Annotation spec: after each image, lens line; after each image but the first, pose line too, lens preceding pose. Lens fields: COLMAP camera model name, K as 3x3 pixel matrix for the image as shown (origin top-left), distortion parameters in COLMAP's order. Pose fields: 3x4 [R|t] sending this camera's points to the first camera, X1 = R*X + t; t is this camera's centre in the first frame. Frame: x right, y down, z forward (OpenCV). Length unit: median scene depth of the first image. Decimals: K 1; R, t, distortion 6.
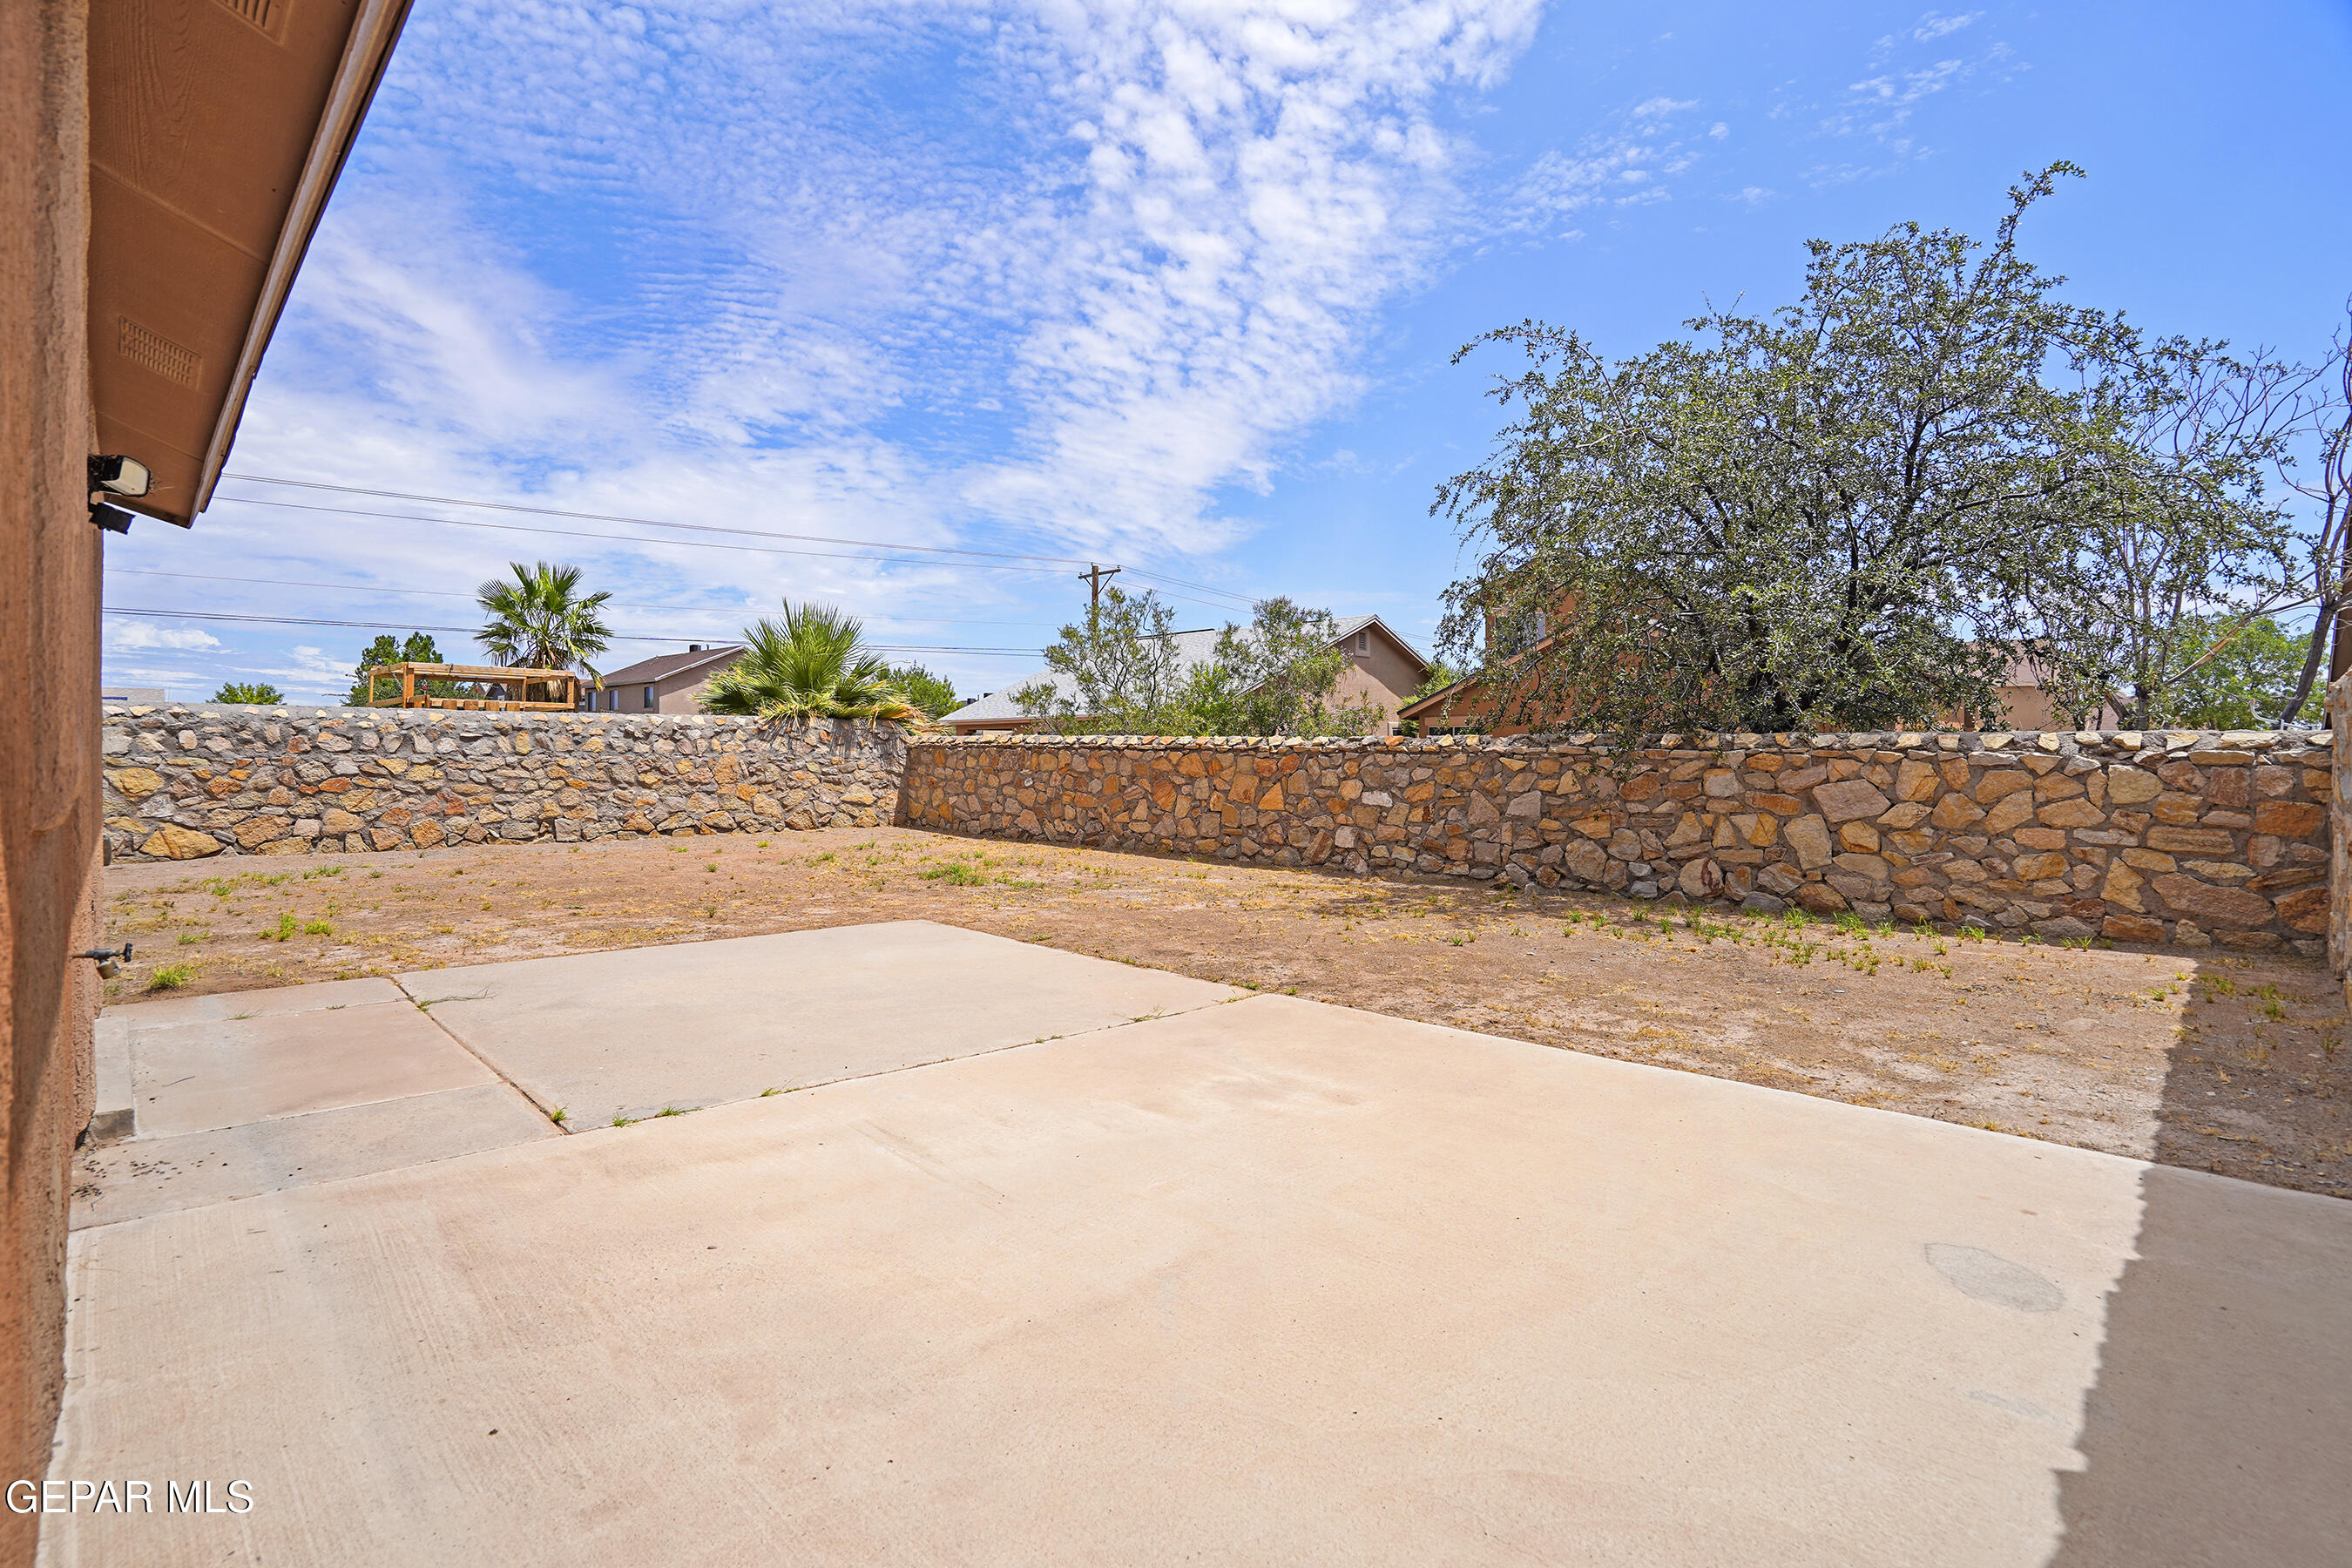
lens RADIAL K [[1136.5, 0, 1163.6], [0, 1136.5, 772.4], [0, 0, 1]] dist [-0.037890, -0.000343]
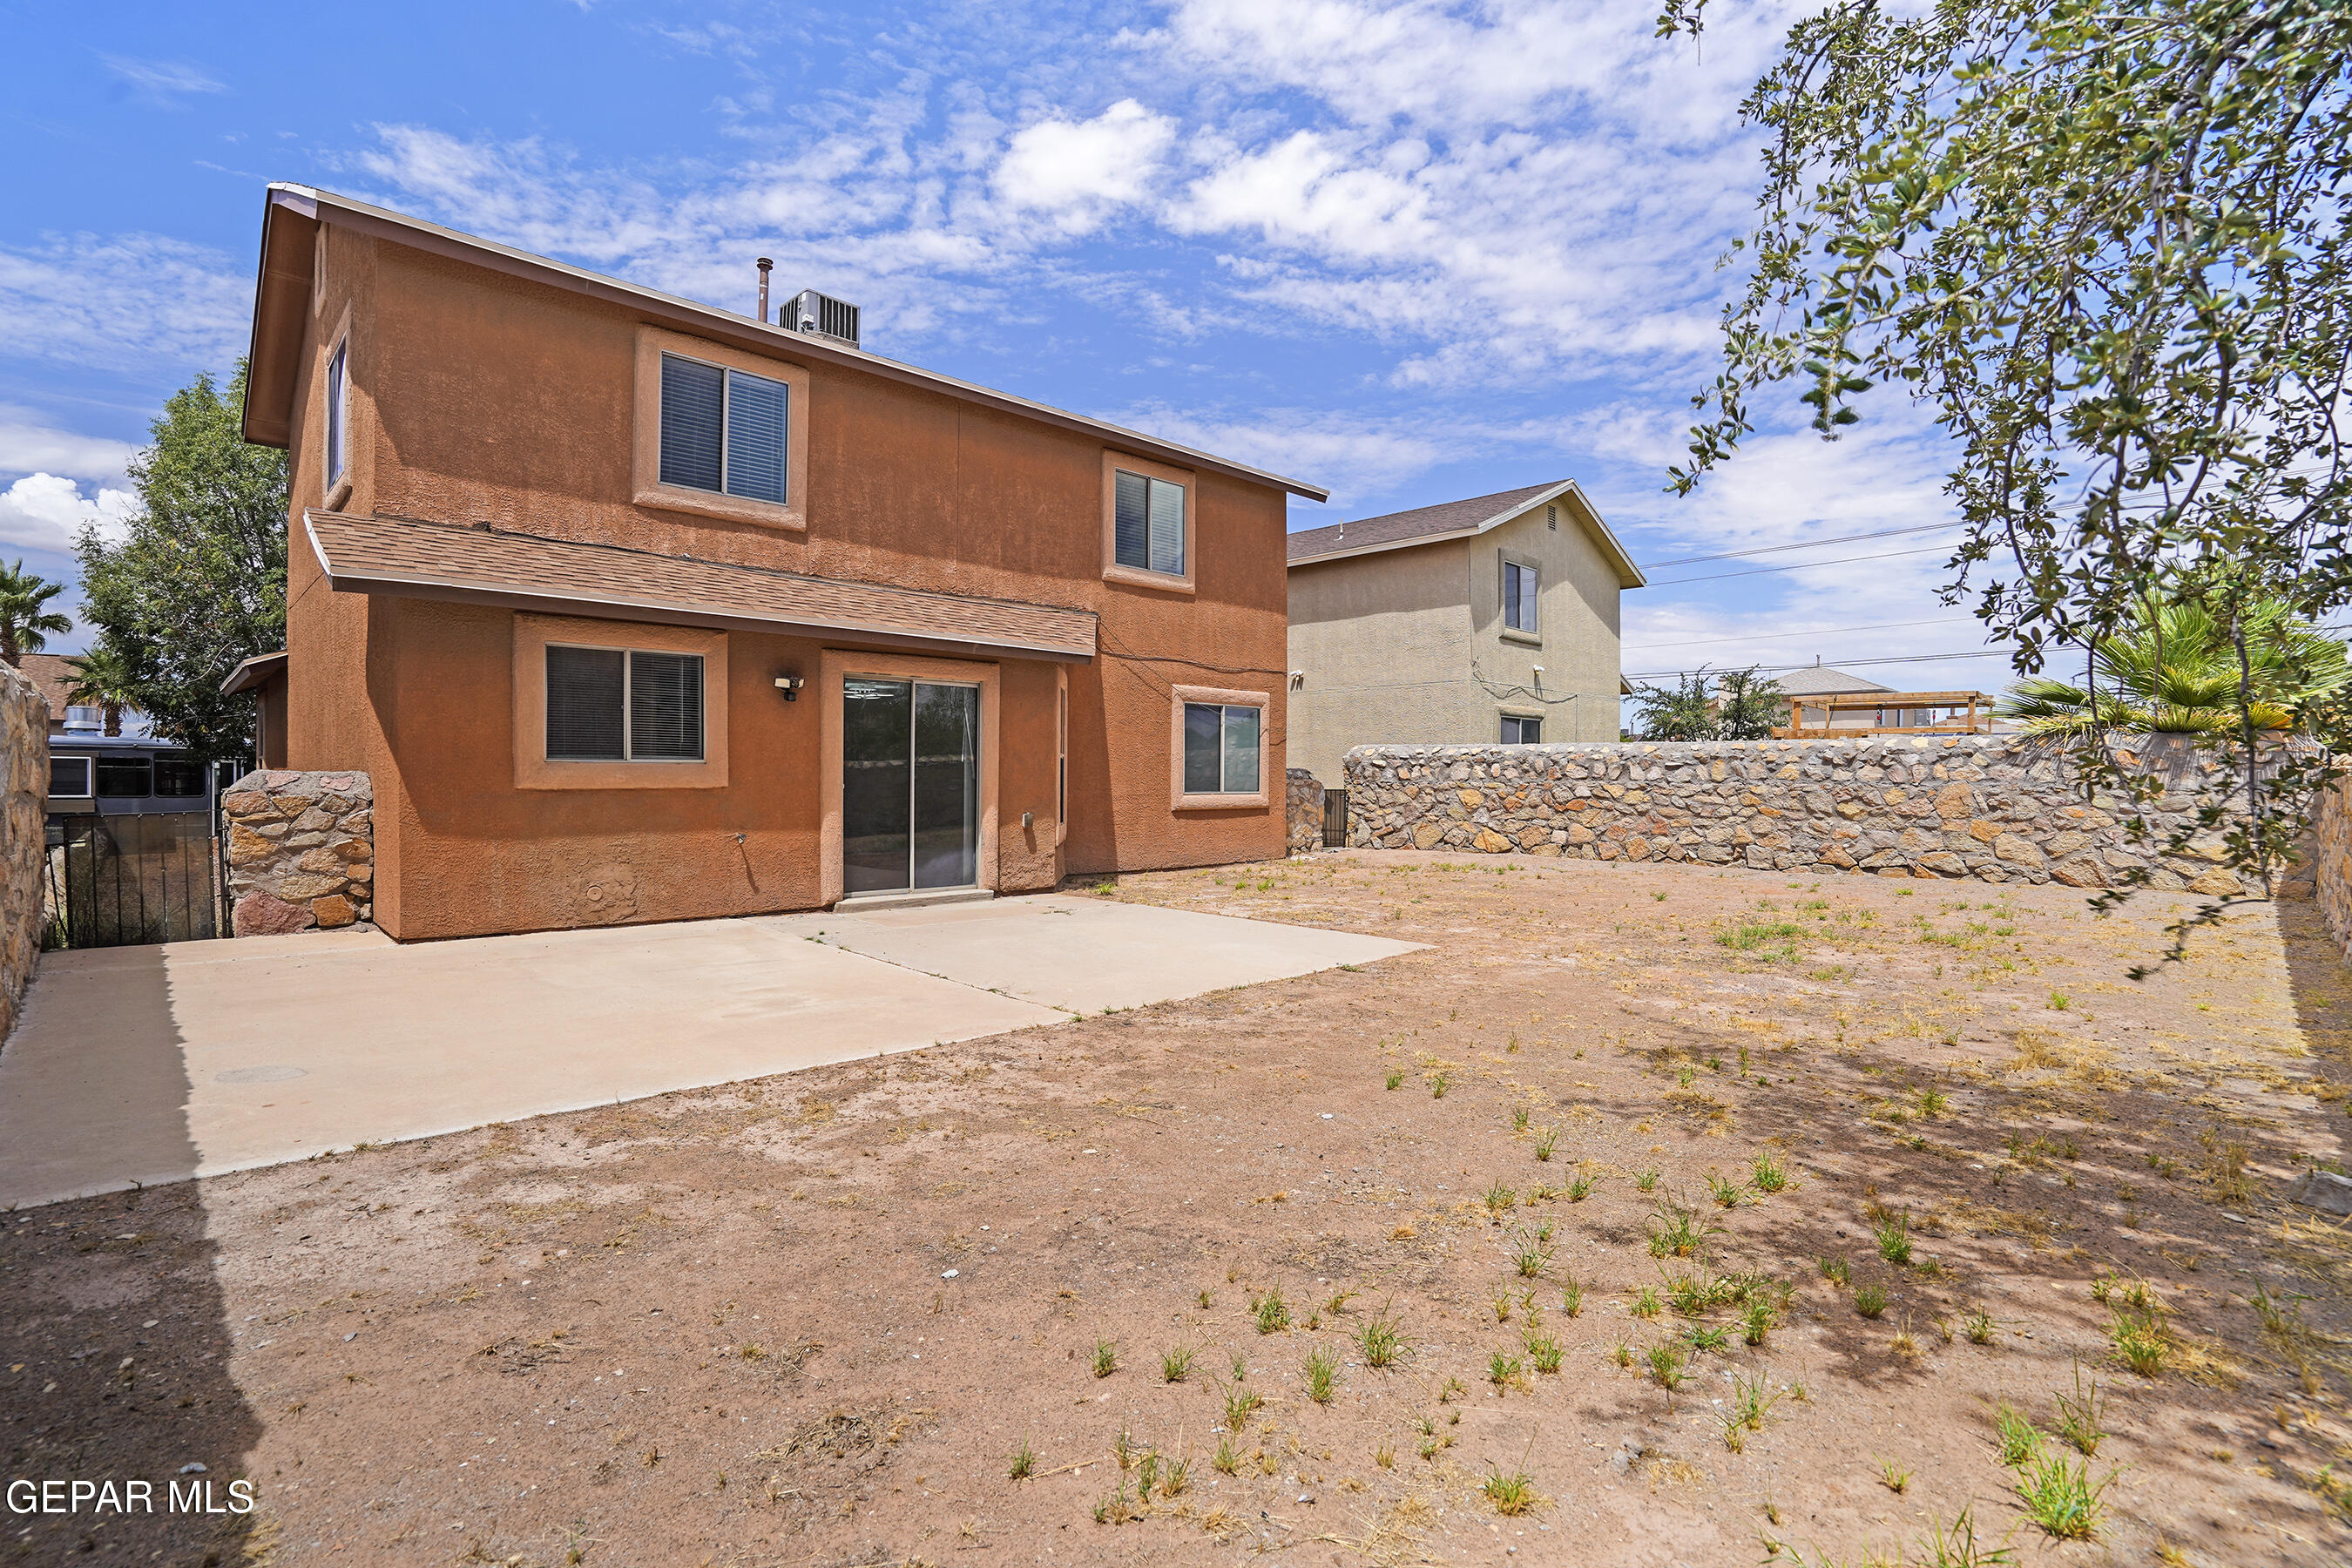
lens RADIAL K [[1136.5, 0, 1165.2], [0, 1136.5, 782.3], [0, 0, 1]] dist [-0.037890, -0.000343]
pose [[-0.041355, 0.001763, -0.999143, 0.520885], [-0.022321, 0.999747, 0.002688, -0.006821], [0.998895, 0.022413, -0.041305, 0.534577]]
